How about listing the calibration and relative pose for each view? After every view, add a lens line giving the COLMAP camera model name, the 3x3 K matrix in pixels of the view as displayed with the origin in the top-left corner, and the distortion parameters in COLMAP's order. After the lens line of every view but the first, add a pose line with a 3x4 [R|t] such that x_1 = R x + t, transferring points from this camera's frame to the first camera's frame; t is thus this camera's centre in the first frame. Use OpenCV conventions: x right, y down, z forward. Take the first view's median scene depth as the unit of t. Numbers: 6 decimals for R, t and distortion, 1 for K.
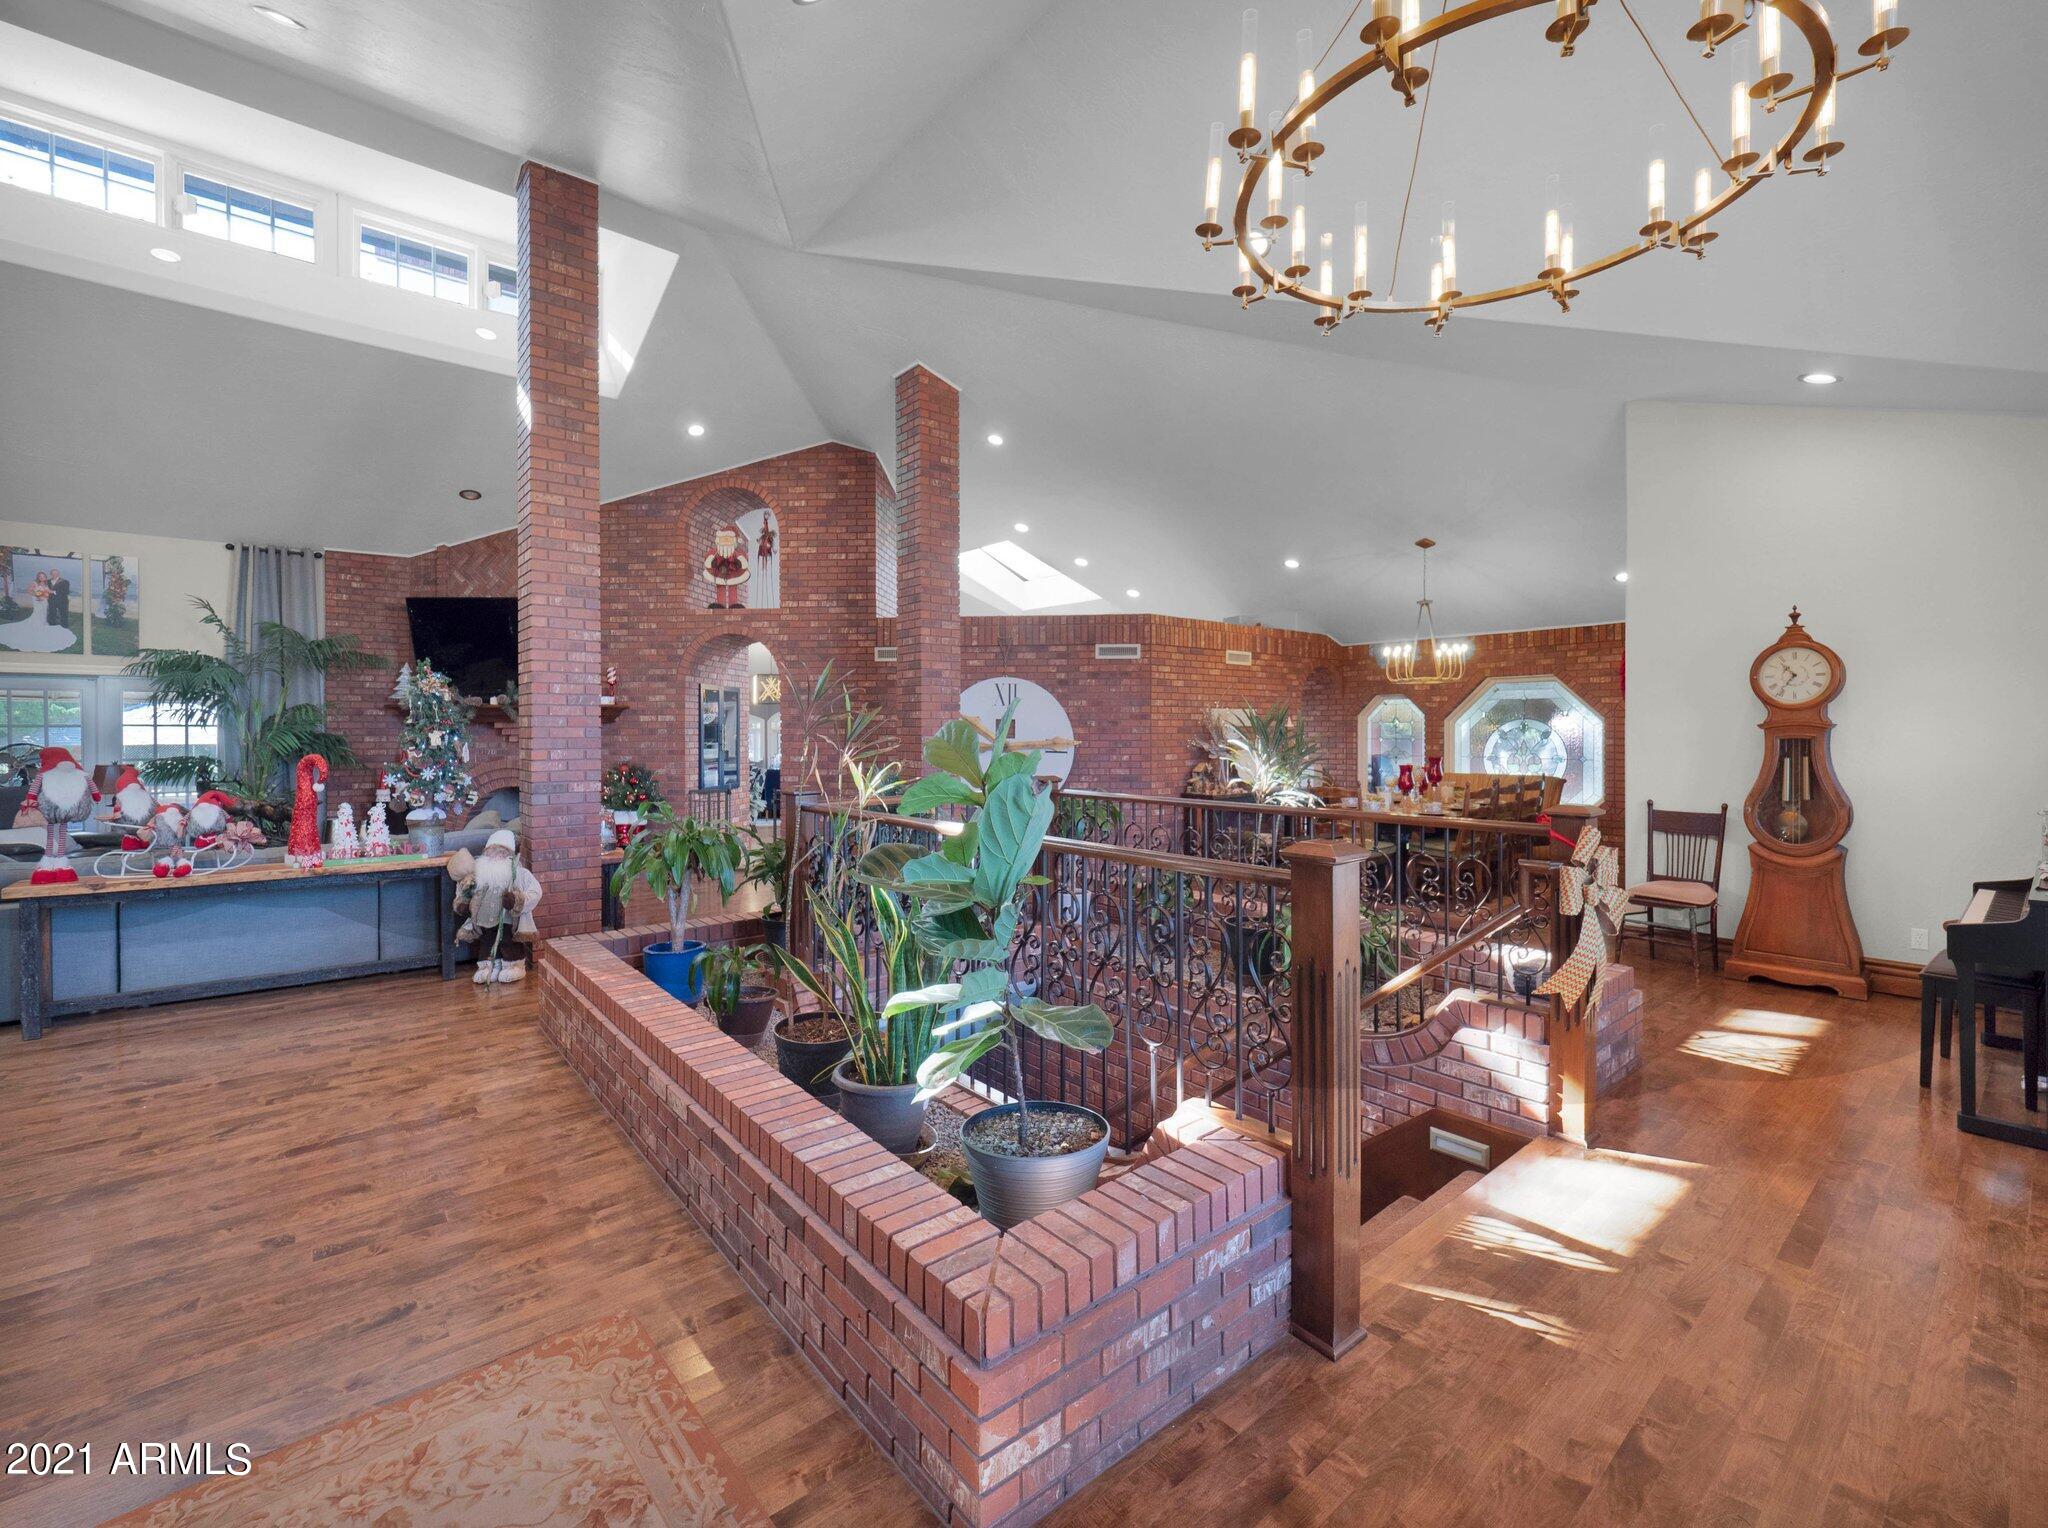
lens RADIAL K [[885.3, 0, 1034.6], [0, 885.3, 737.3], [0, 0, 1]] dist [0.001464, 0.000283]
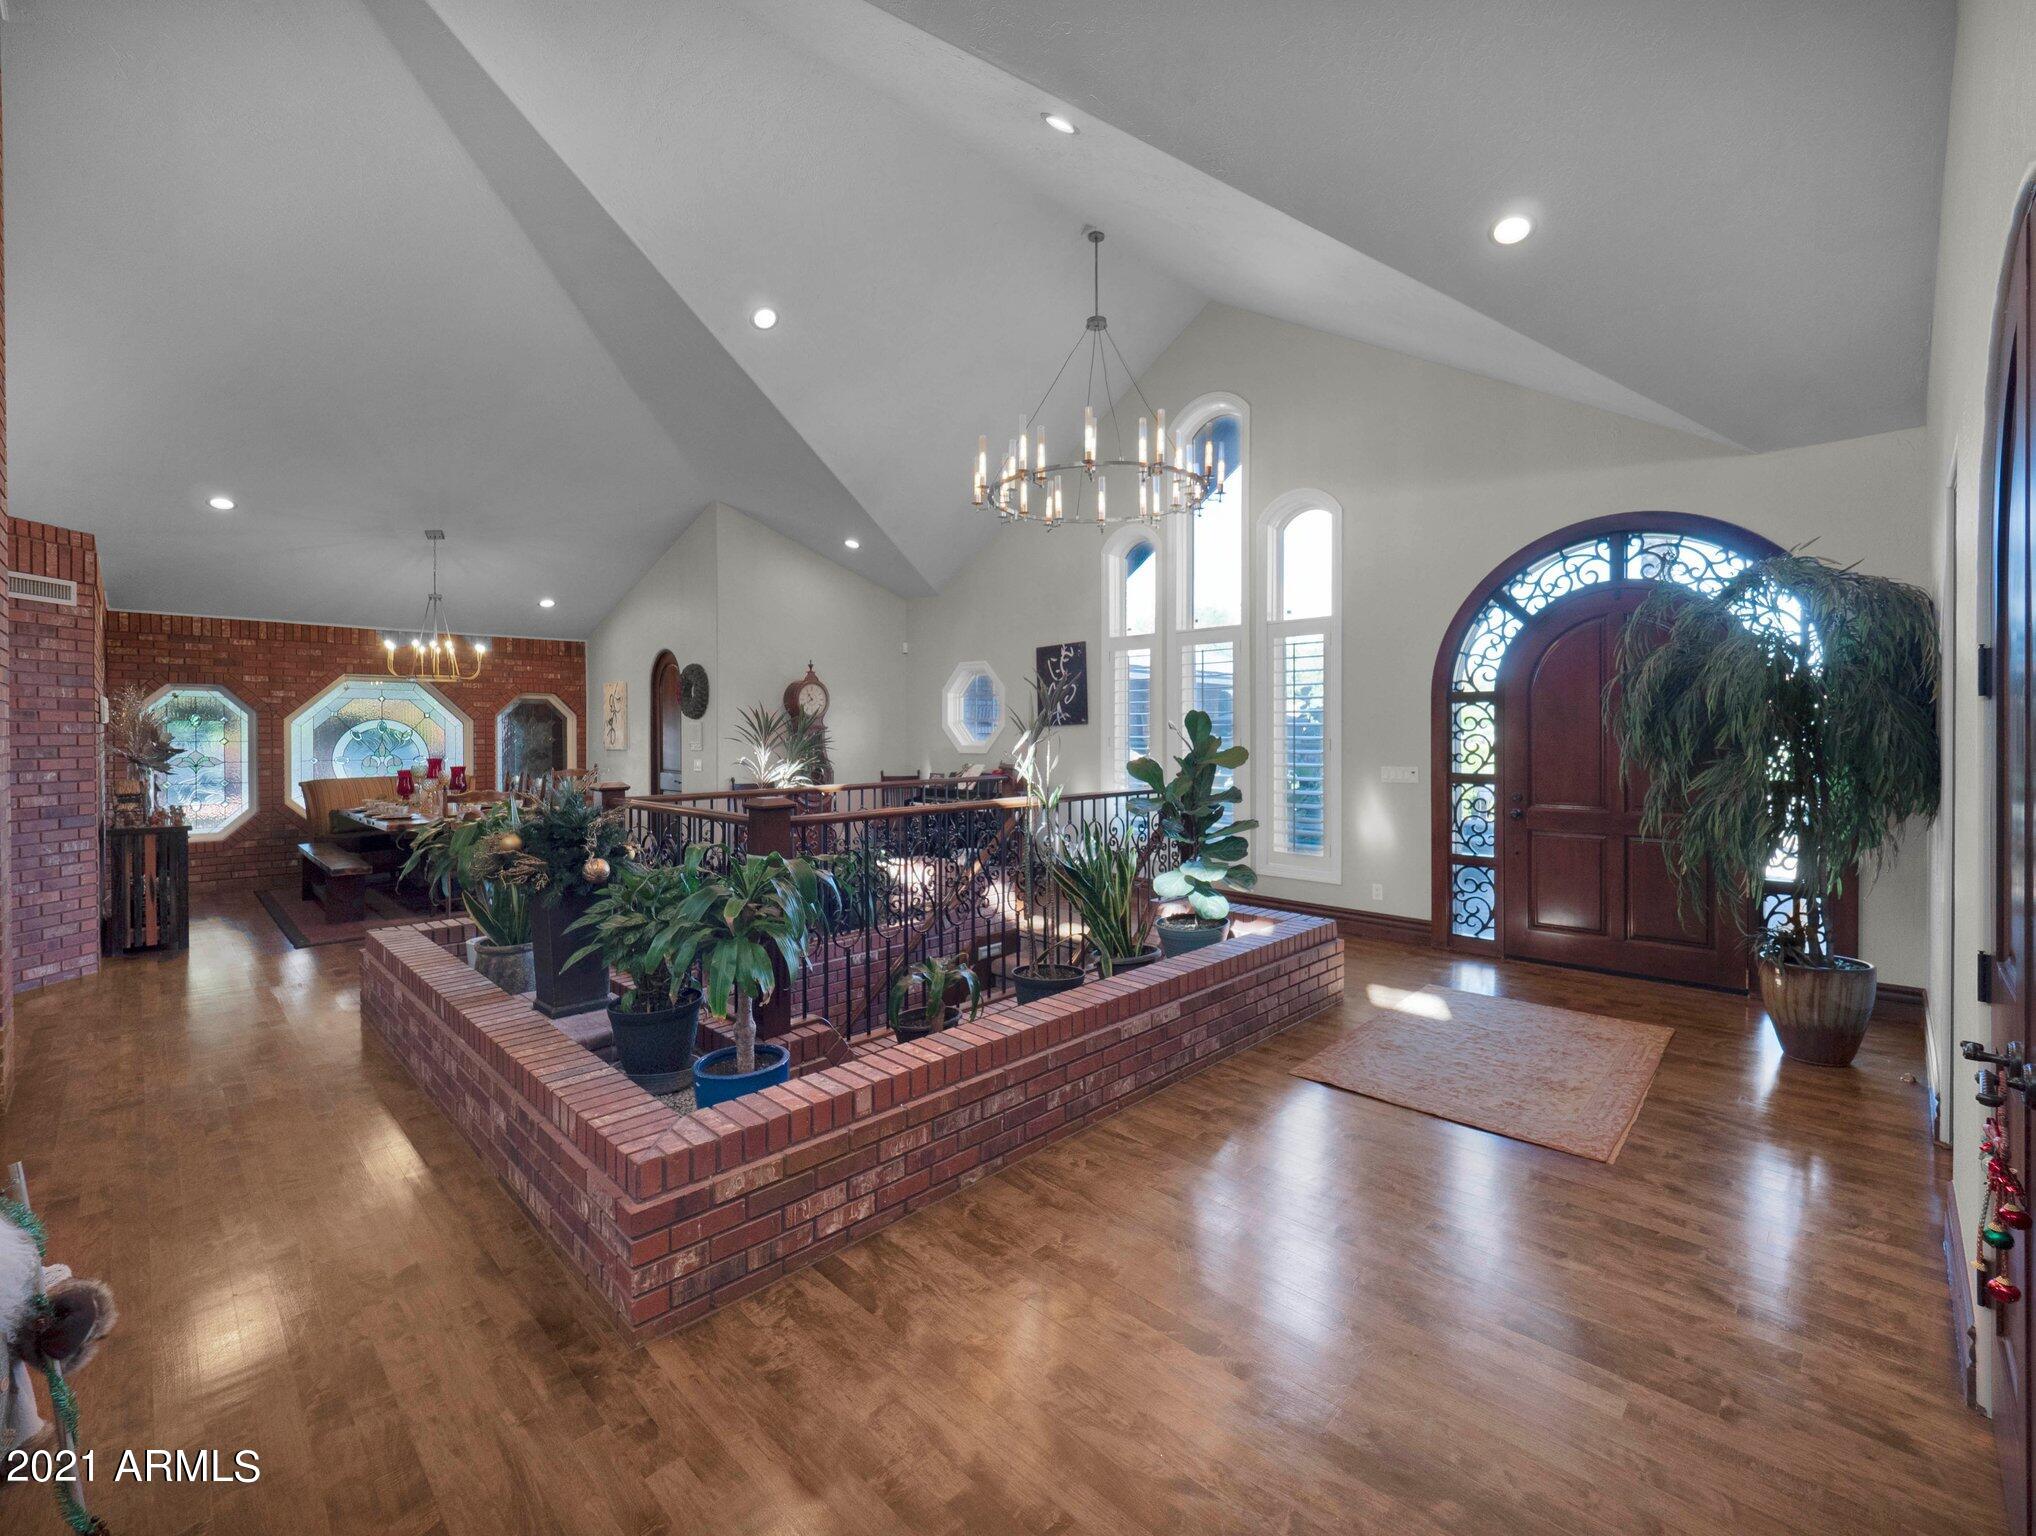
lens RADIAL K [[878.9, 0, 1042.6], [0, 878.9, 741.9], [0, 0, 1]] dist [0.019568, -0.012234]
pose [[-0.098896, -0.005036, 0.995085, -0.514256], [0.012328, 0.999904, 0.006286, 0.004863], [-0.995021, 0.012889, -0.098824, 0.409214]]
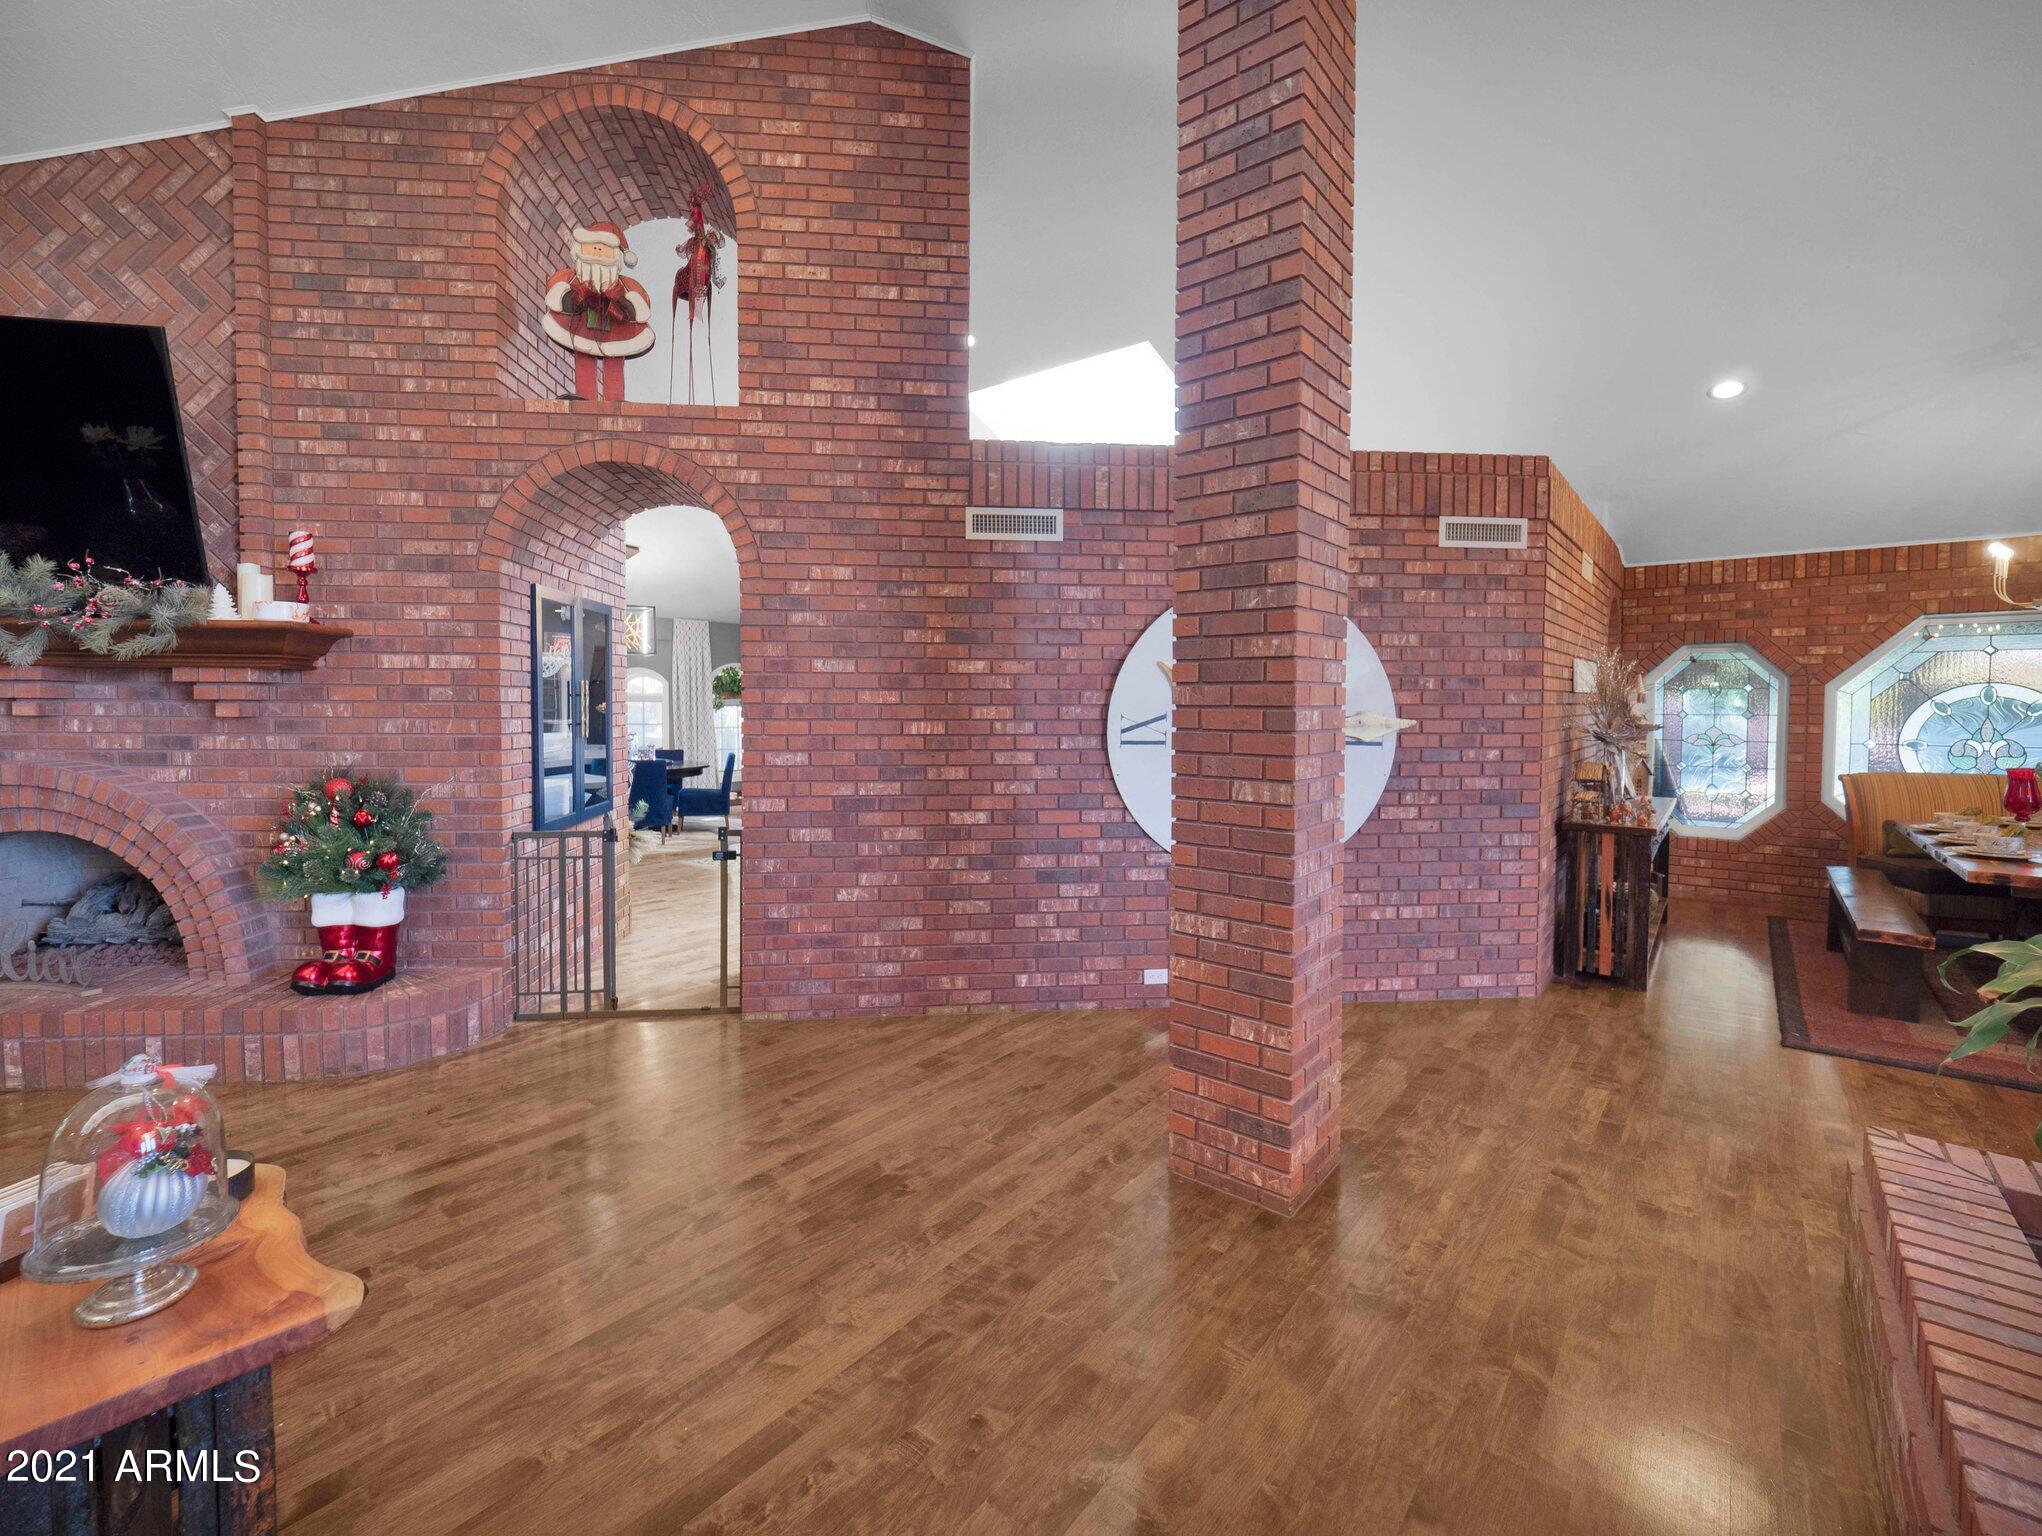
lens RADIAL K [[892.6, 0, 992.1], [0, 892.6, 735.5], [0, 0, 1]] dist [-0.001398, -0.000067]
pose [[0.984766, 0.000392, 0.173885, -0.244120], [-0.004359, 0.999739, 0.022429, 0.002651], [-0.173831, -0.022845, 0.984510, 0.555286]]
